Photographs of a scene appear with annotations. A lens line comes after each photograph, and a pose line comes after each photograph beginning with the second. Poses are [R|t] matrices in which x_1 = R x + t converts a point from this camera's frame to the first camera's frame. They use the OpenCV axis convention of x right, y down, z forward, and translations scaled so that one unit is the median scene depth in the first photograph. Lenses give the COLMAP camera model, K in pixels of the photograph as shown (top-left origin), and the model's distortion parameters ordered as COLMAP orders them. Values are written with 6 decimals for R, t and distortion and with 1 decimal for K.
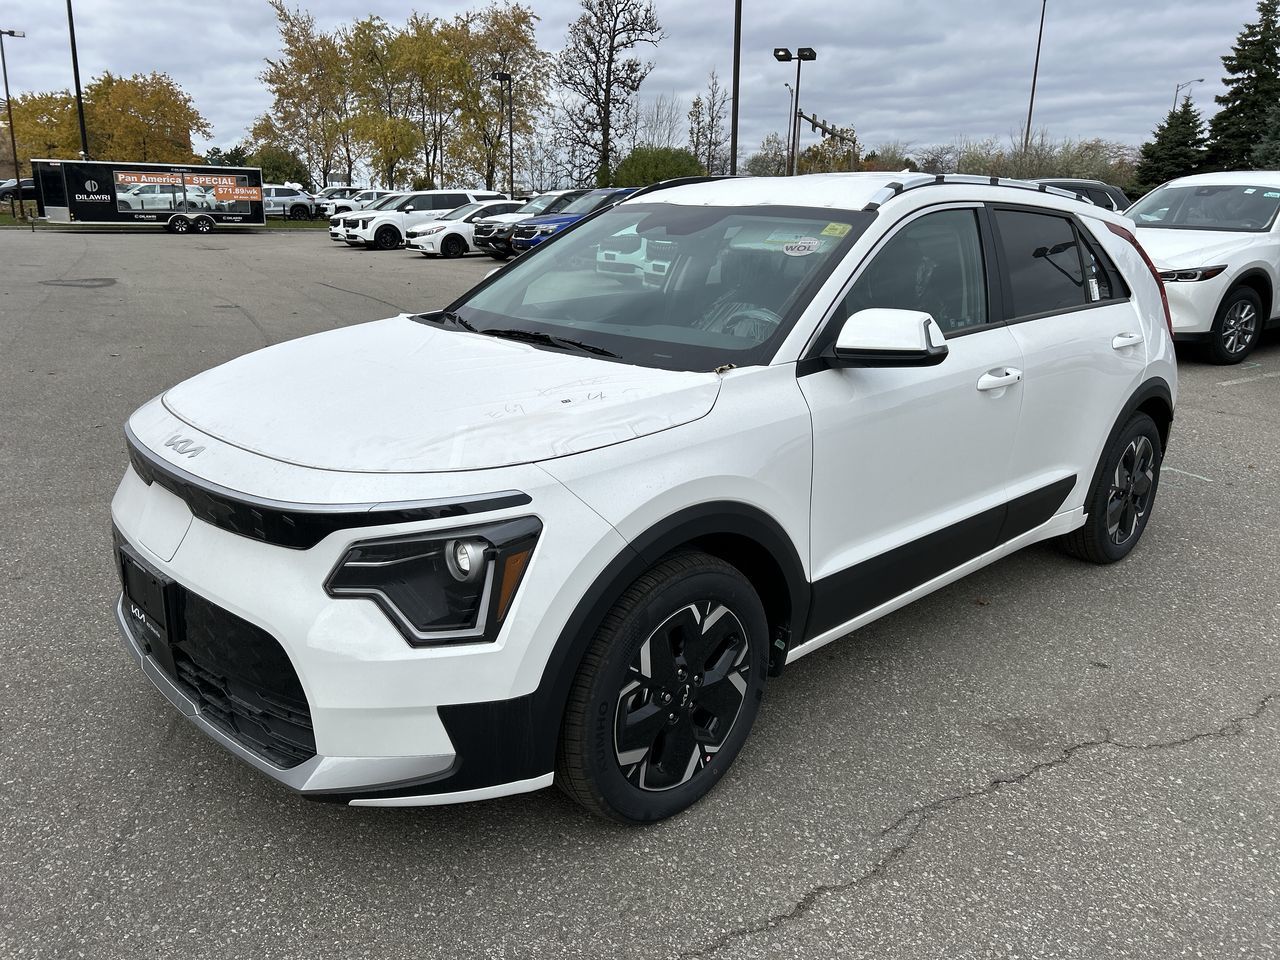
lens RADIAL K [[956.1, 0, 633.7], [0, 956.1, 475.0], [0, 0, 1]] dist [0.053286, -0.053300]
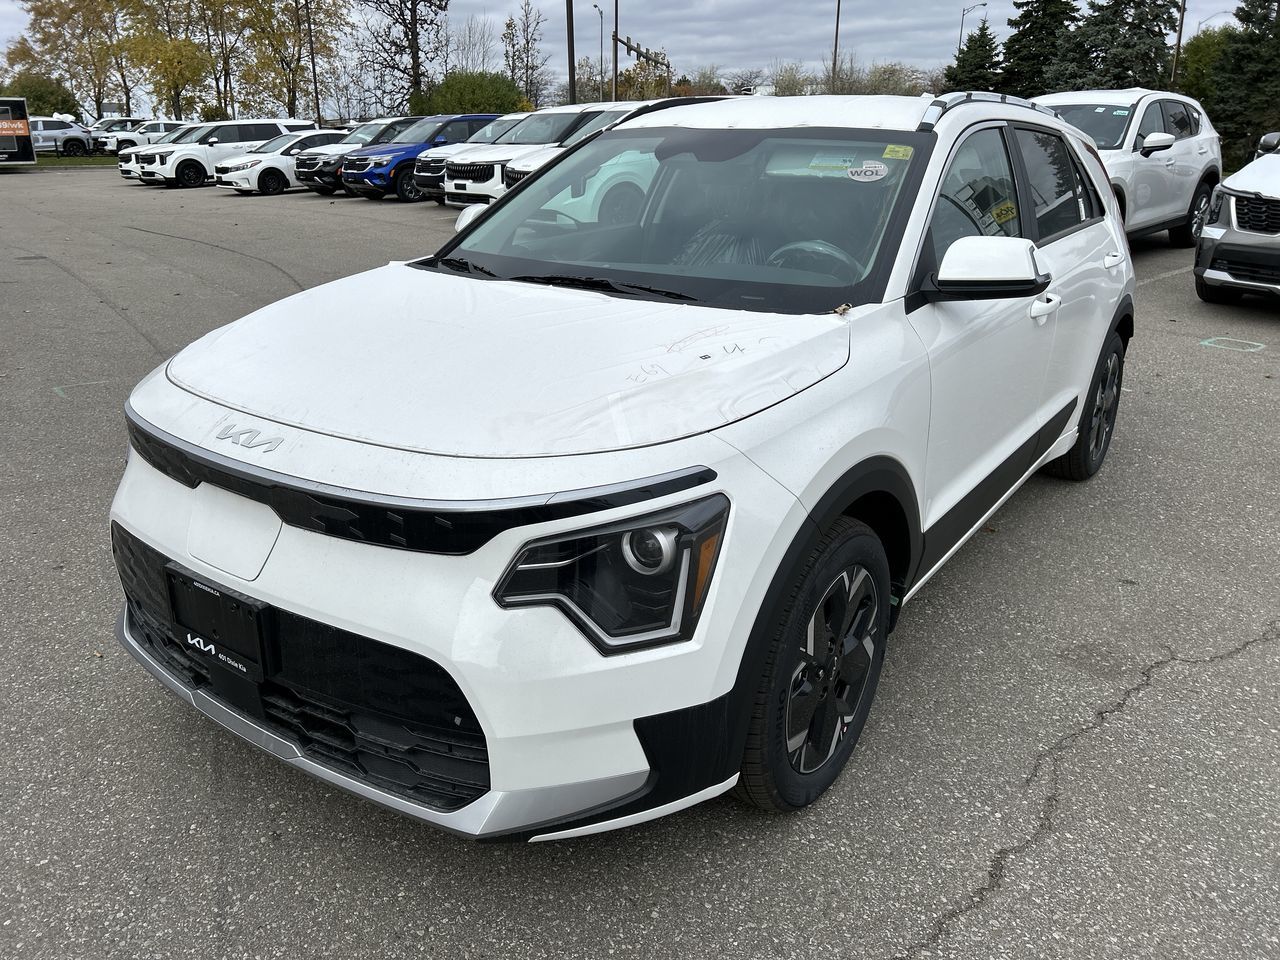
lens RADIAL K [[955.1, 0, 635.9], [0, 955.1, 475.0], [0, 0, 1]] dist [0.058267, -0.060526]
pose [[0.982050, -0.077636, 0.171900, -0.155871], [0.065835, 0.995133, 0.073324, -0.020090], [-0.176756, -0.060691, 0.982382, 0.075227]]
